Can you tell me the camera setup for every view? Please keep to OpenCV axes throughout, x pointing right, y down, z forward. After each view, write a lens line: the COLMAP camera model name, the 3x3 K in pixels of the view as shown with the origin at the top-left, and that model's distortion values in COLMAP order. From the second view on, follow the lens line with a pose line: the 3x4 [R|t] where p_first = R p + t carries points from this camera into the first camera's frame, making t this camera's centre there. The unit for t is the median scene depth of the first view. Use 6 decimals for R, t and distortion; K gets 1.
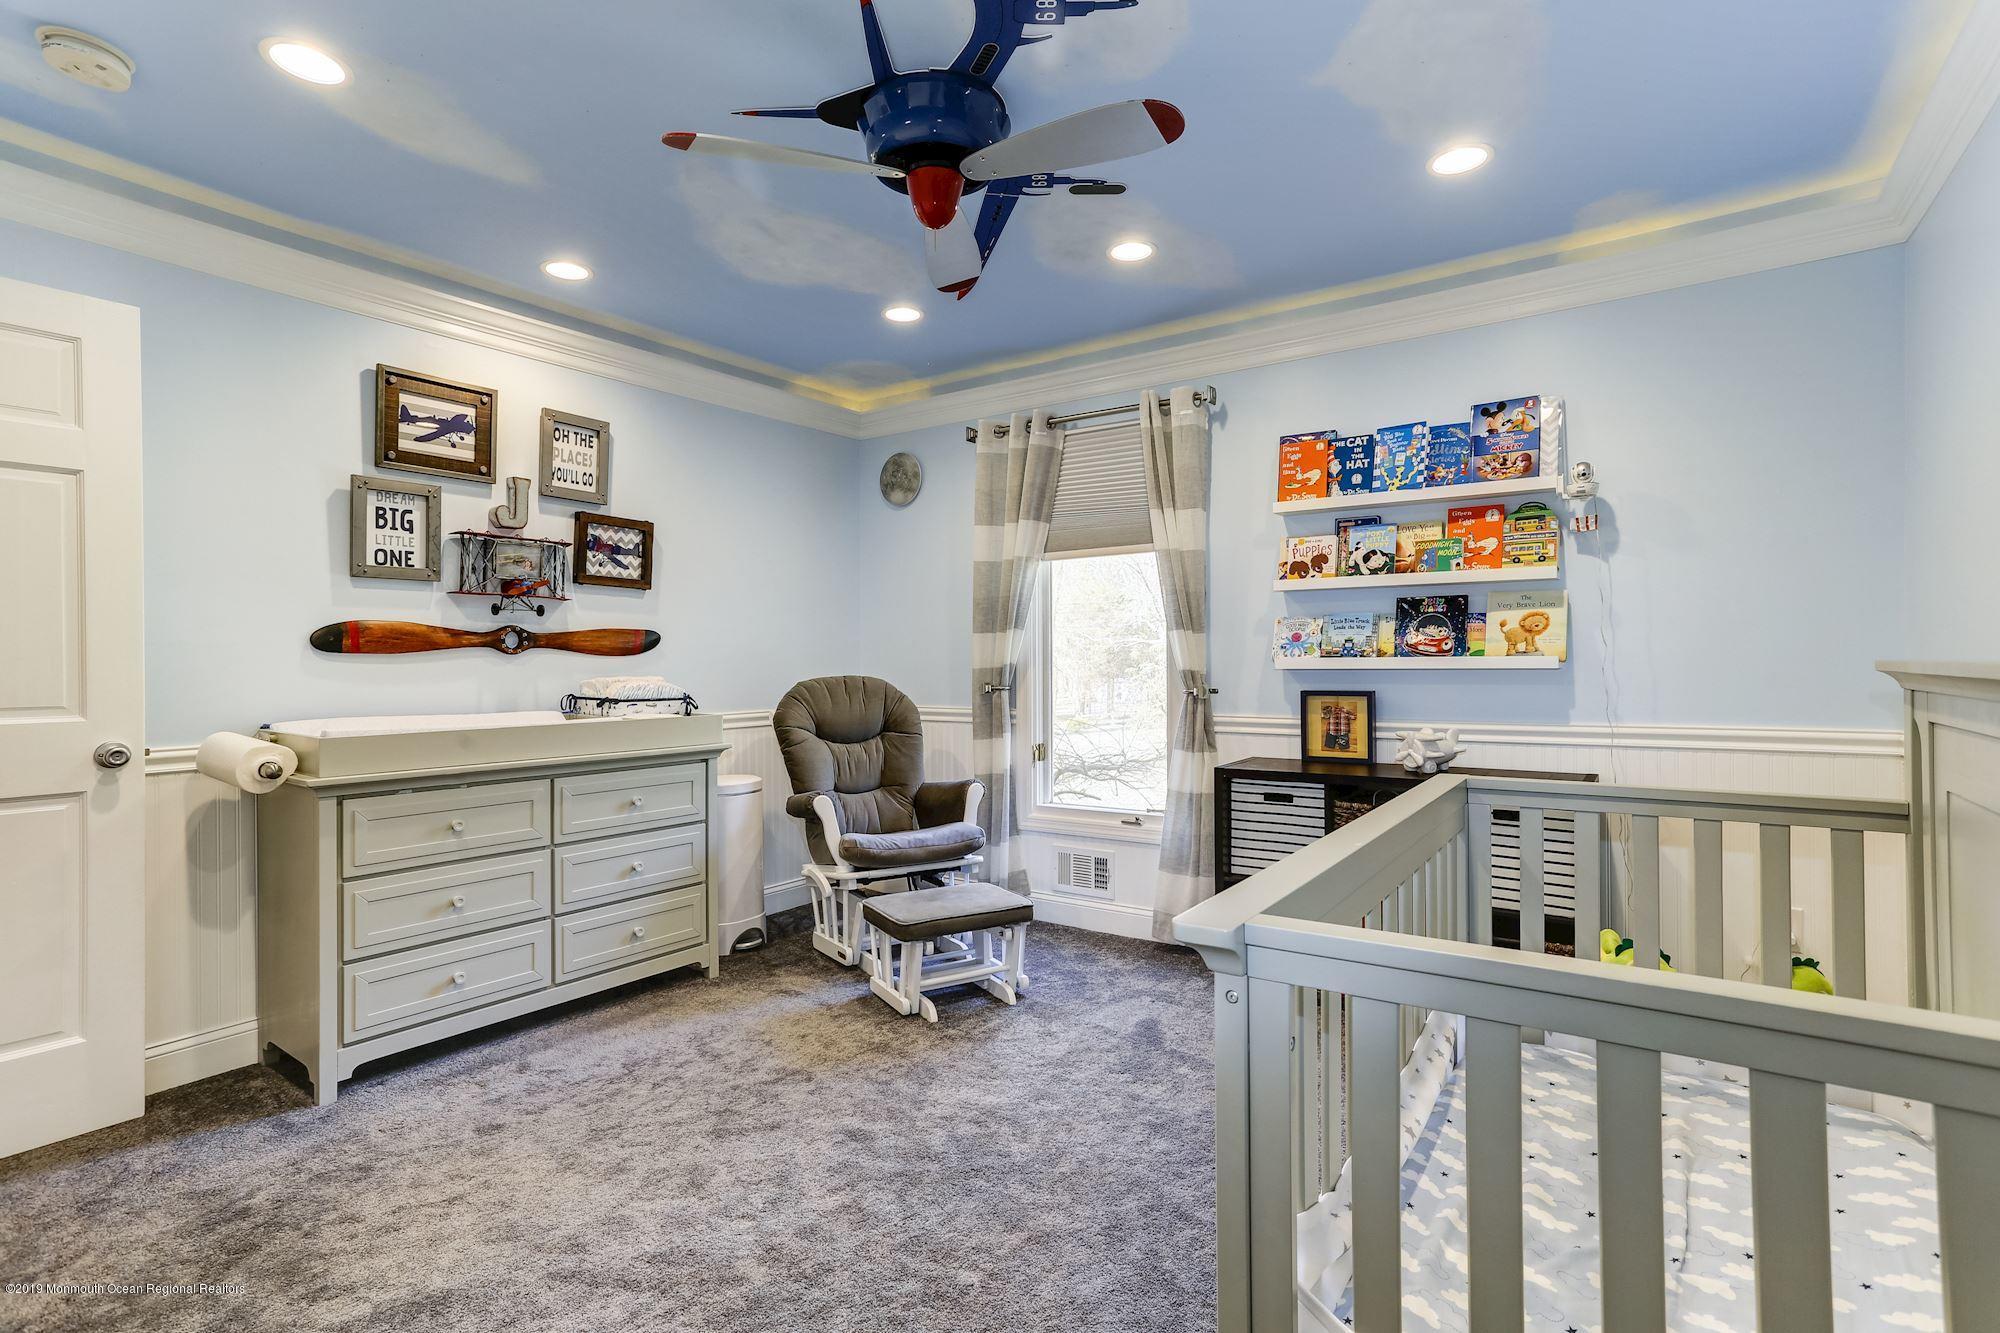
lens RADIAL K [[964.0, 0, 999.5], [0, 964.0, 661.4], [0, 0, 1]] dist [-0.006078, 0.001902]
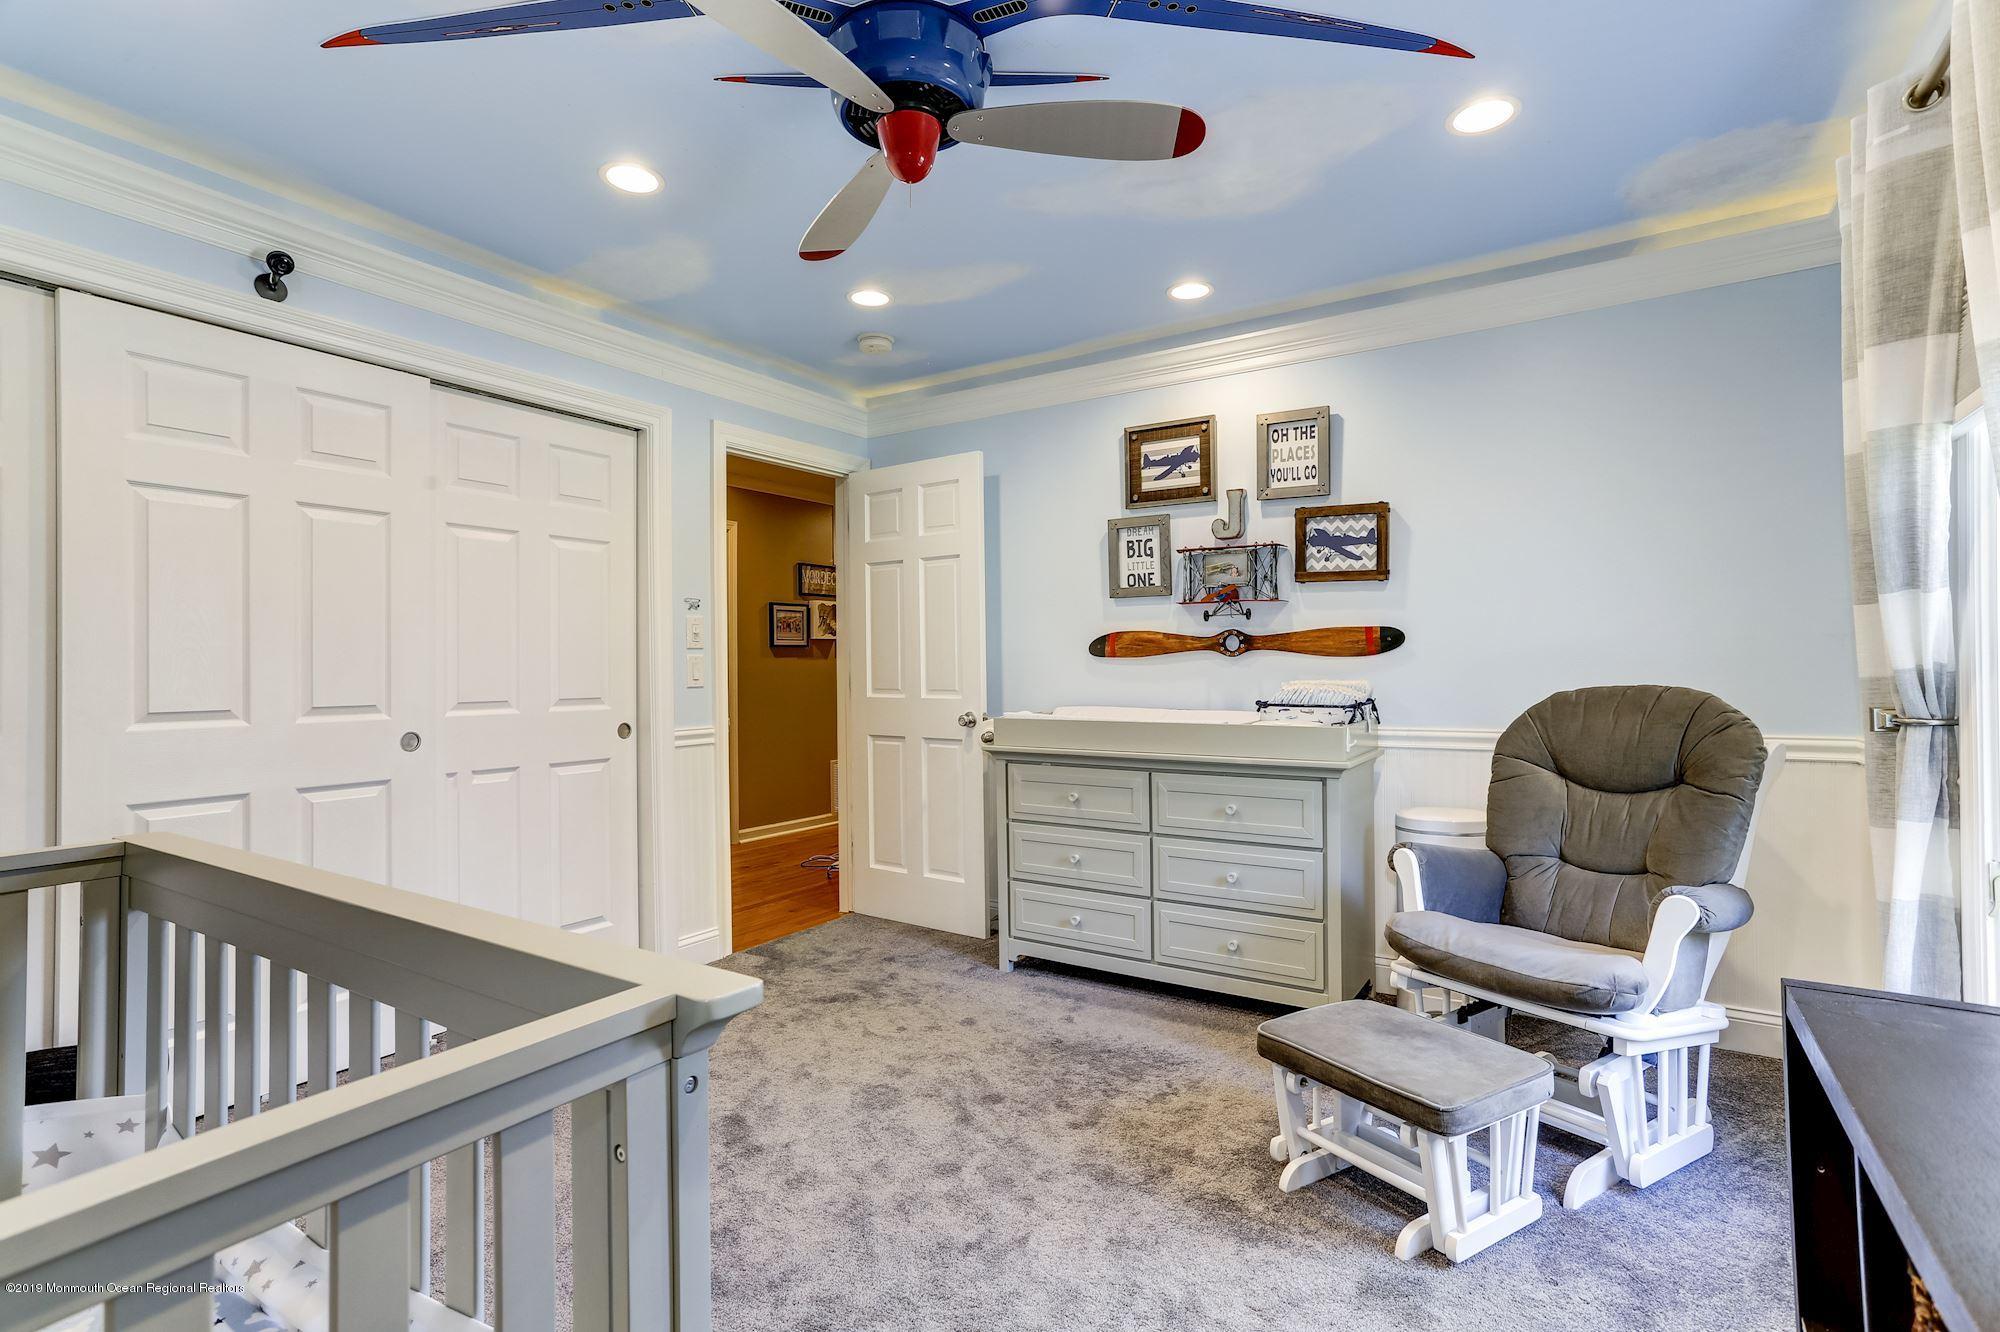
lens RADIAL K [[964.0, 0, 997.1], [0, 964.0, 661.2], [0, 0, 1]] dist [-0.006078, 0.001902]
pose [[0.042389, 0.003029, -0.999097, 0.557699], [0.003920, 0.999987, 0.003198, -0.006384], [0.999093, -0.004052, 0.042377, 0.703108]]
